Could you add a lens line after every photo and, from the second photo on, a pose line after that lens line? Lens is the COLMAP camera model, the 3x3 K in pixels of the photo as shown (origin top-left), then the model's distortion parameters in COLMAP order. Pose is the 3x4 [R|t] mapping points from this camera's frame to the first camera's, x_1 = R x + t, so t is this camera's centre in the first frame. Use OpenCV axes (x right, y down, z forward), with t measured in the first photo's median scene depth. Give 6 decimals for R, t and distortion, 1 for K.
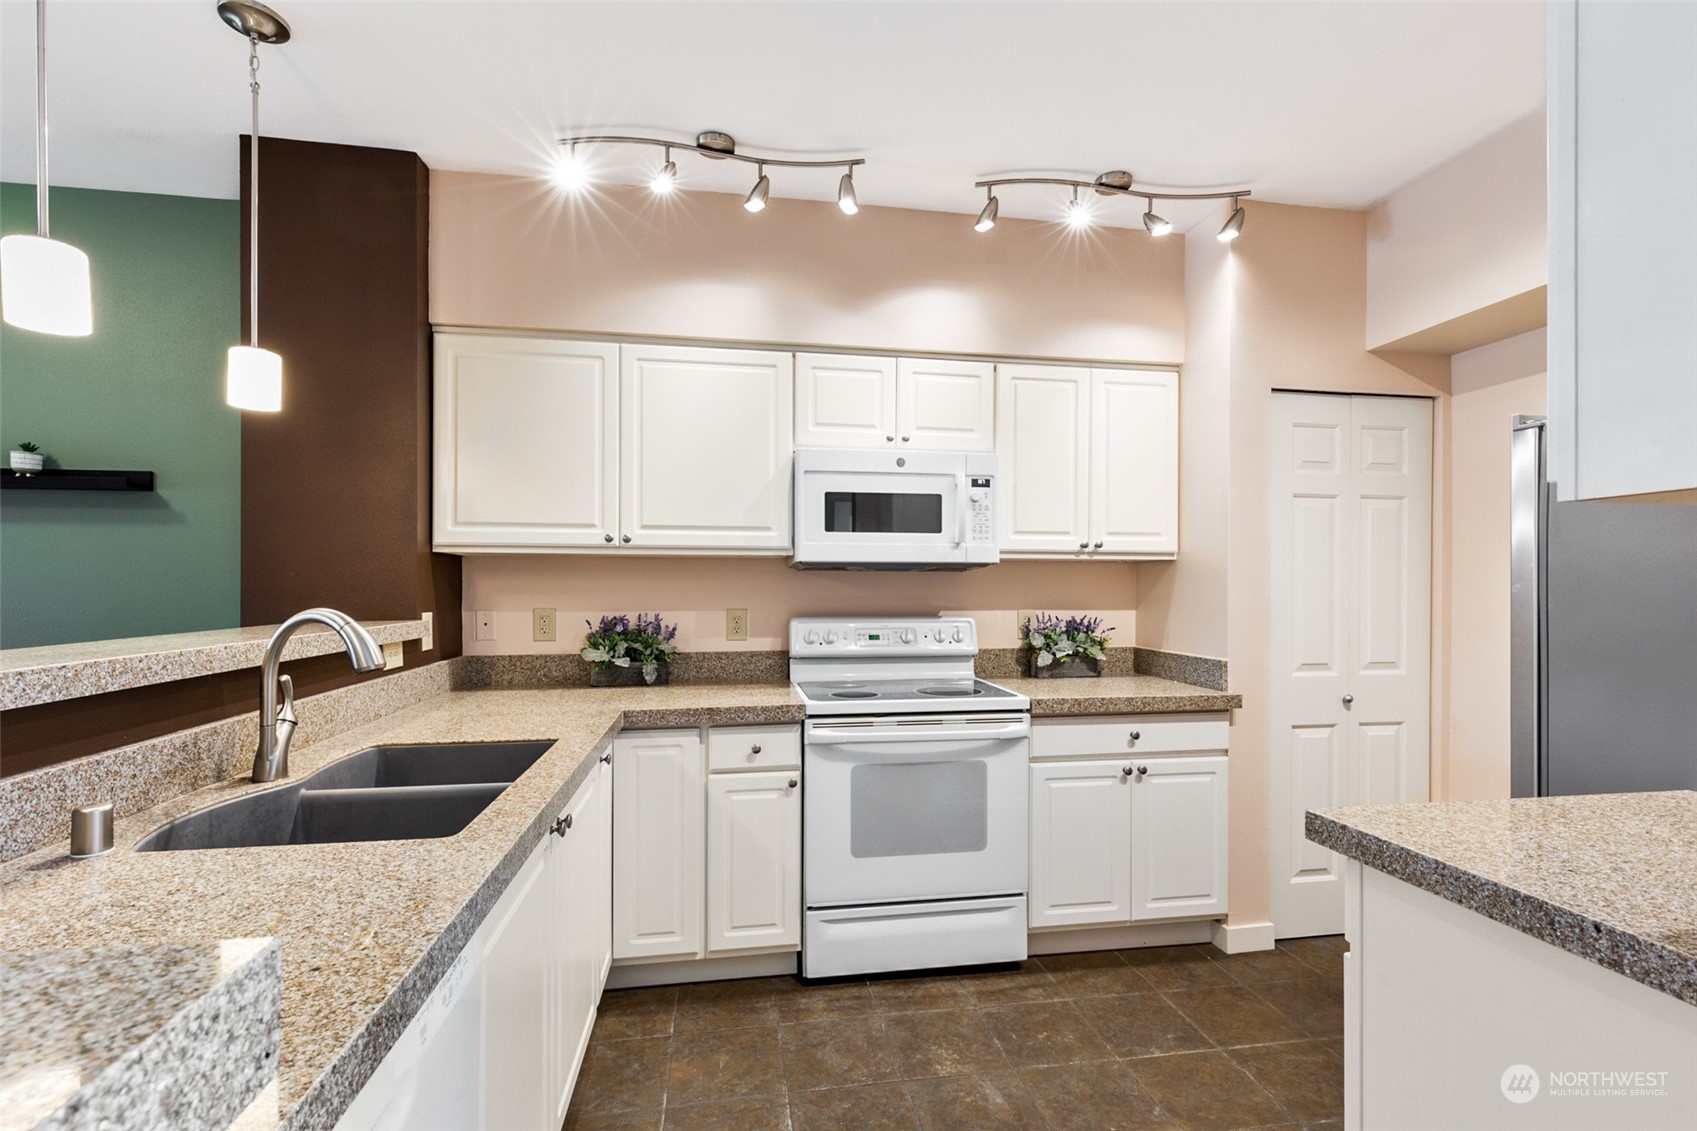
lens RADIAL K [[770.1, 0, 850.5], [0, 770.1, 583.2], [0, 0, 1]] dist [0.009365, -0.002133]
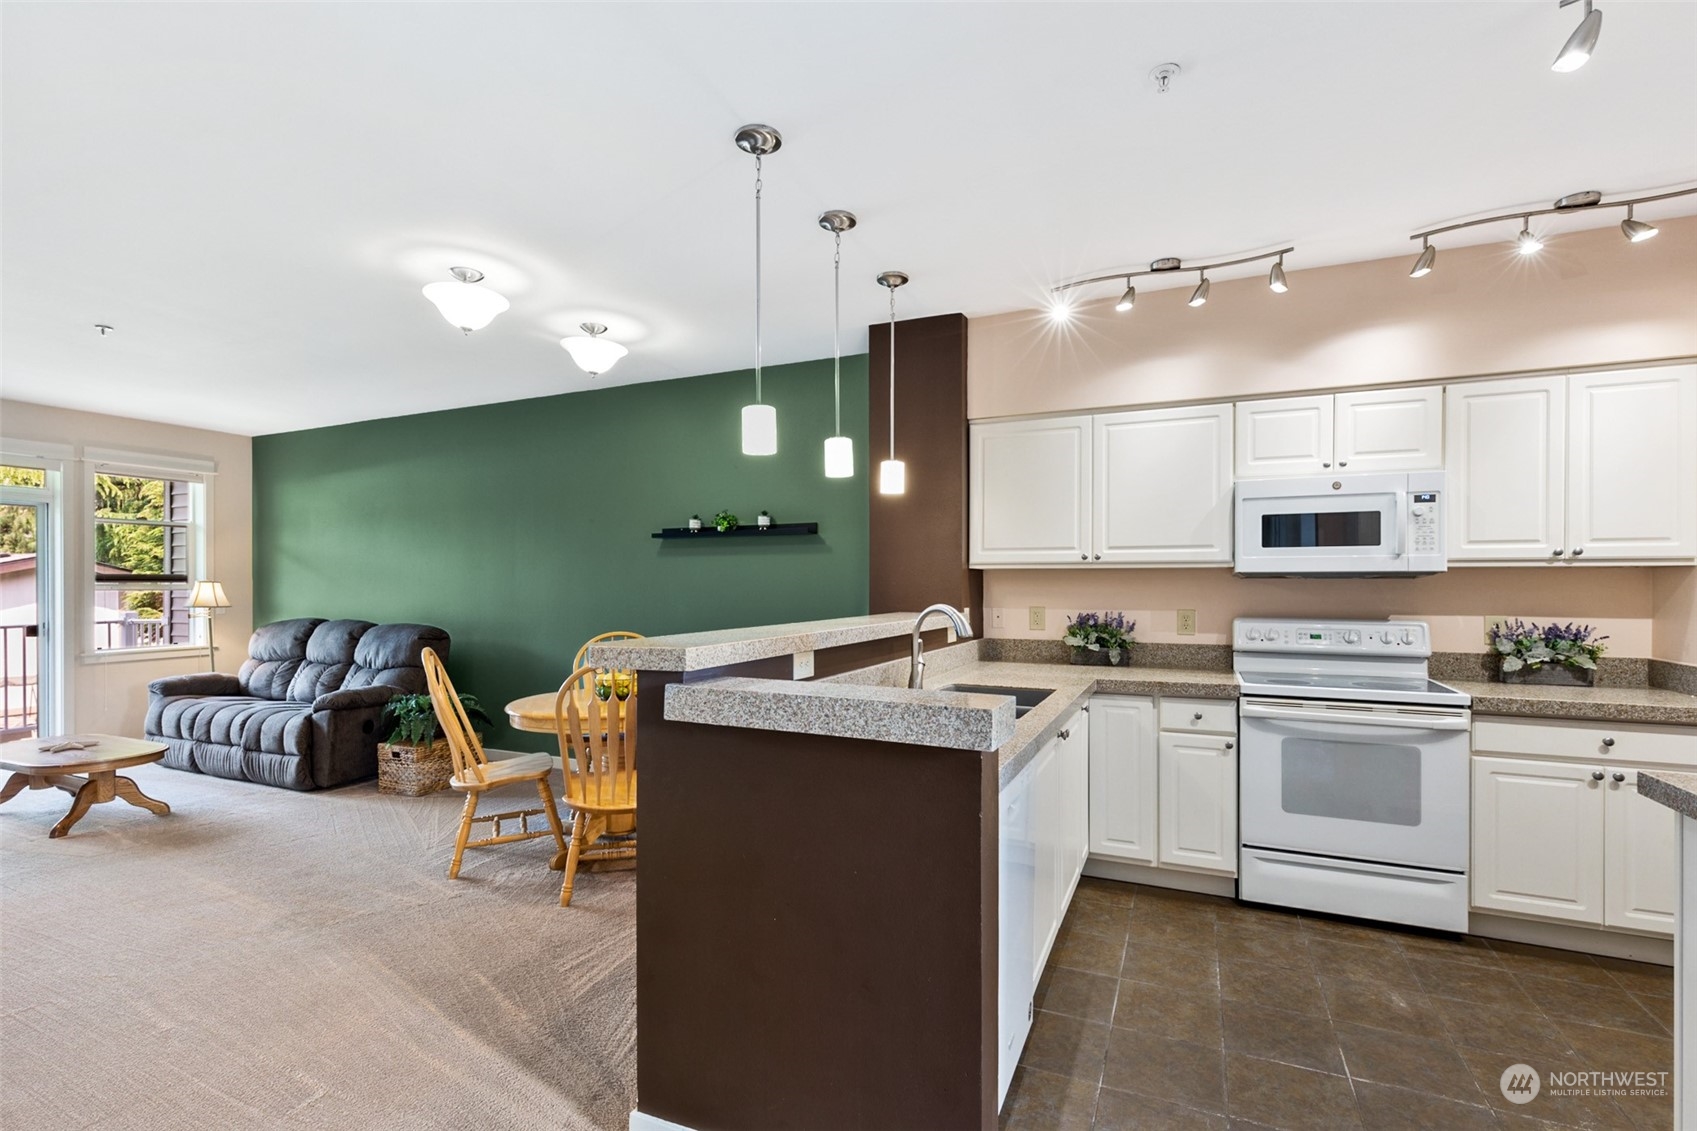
lens RADIAL K [[770.1, 0, 849.7], [0, 770.1, 583.8], [0, 0, 1]] dist [0.009365, -0.002133]
pose [[0.834576, -0.000566, -0.550892, 0.098992], [0.000922, 1.000000, 0.000369, -0.010787], [0.550892, -0.000816, 0.834576, -0.394131]]
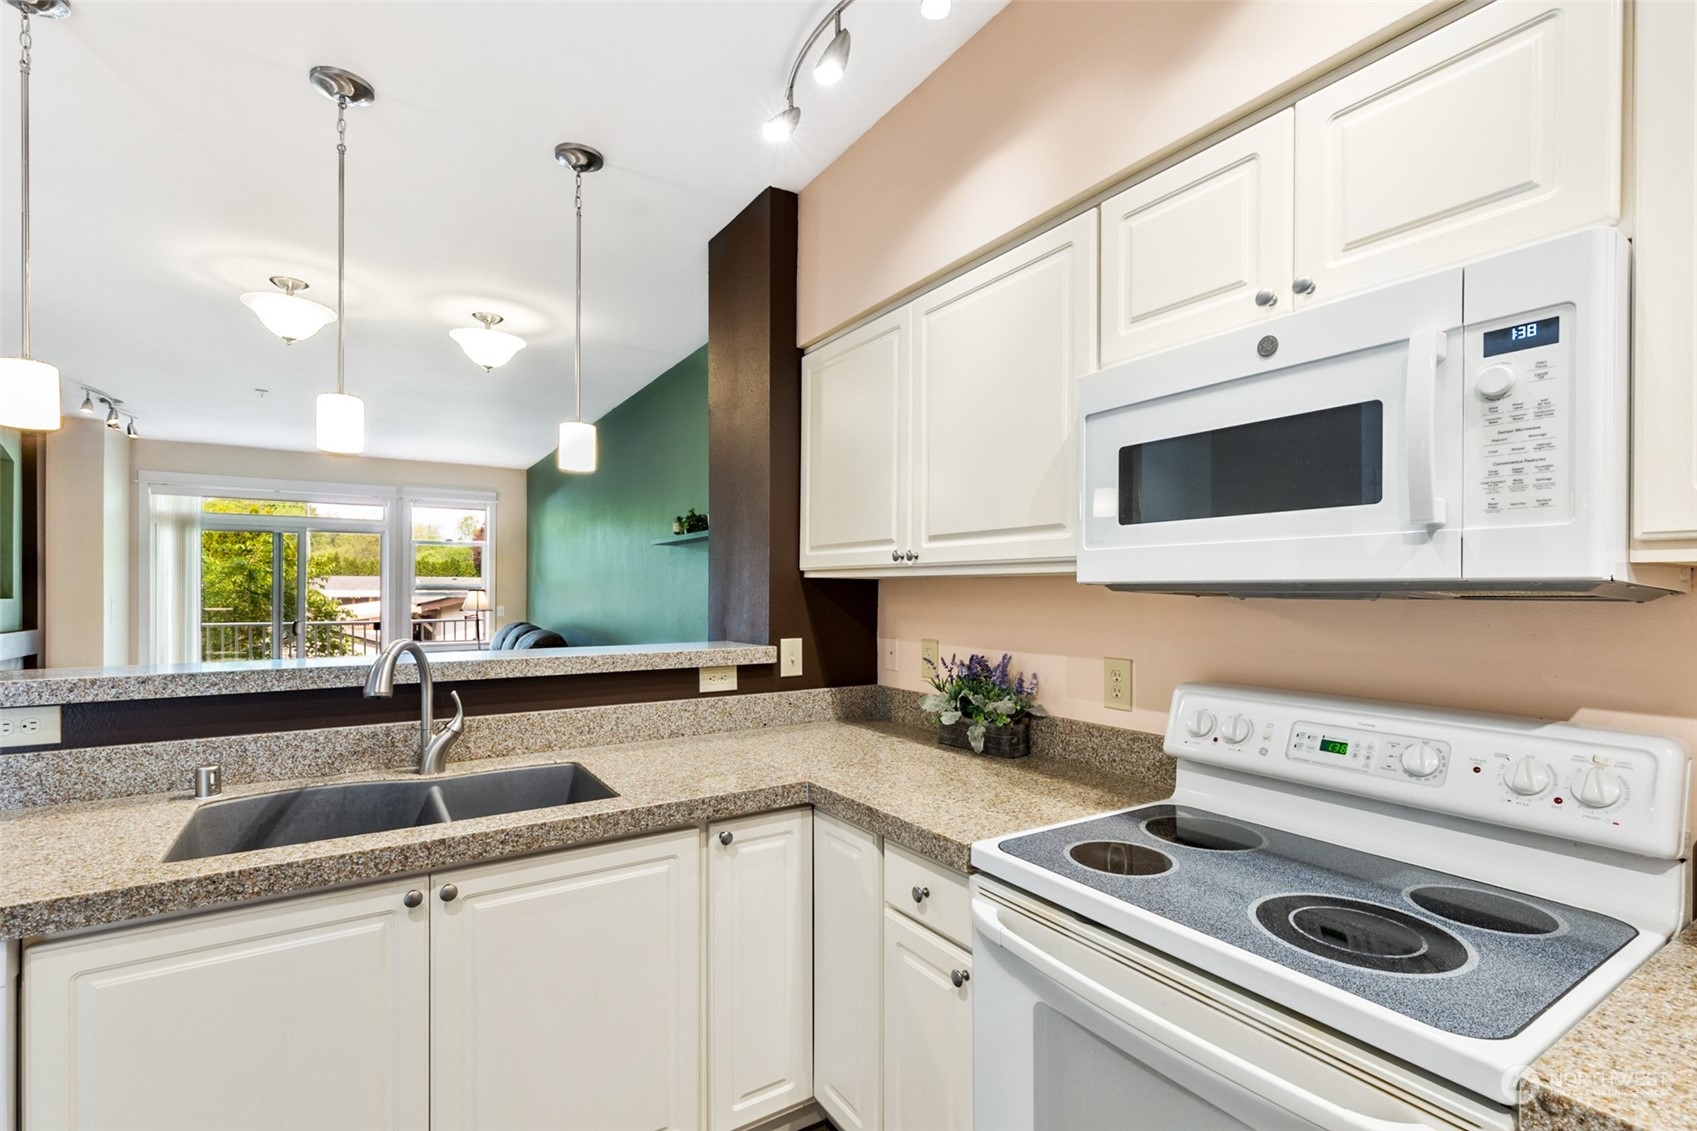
lens RADIAL K [[770.1, 0, 849.0], [0, 770.1, 588.2], [0, 0, 1]] dist [0.009365, -0.002133]
pose [[0.393374, -0.000241, -0.919379, 0.384208], [0.001315, 0.999999, 0.000300, -0.025821], [0.919378, -0.001327, 0.393374, 0.650156]]
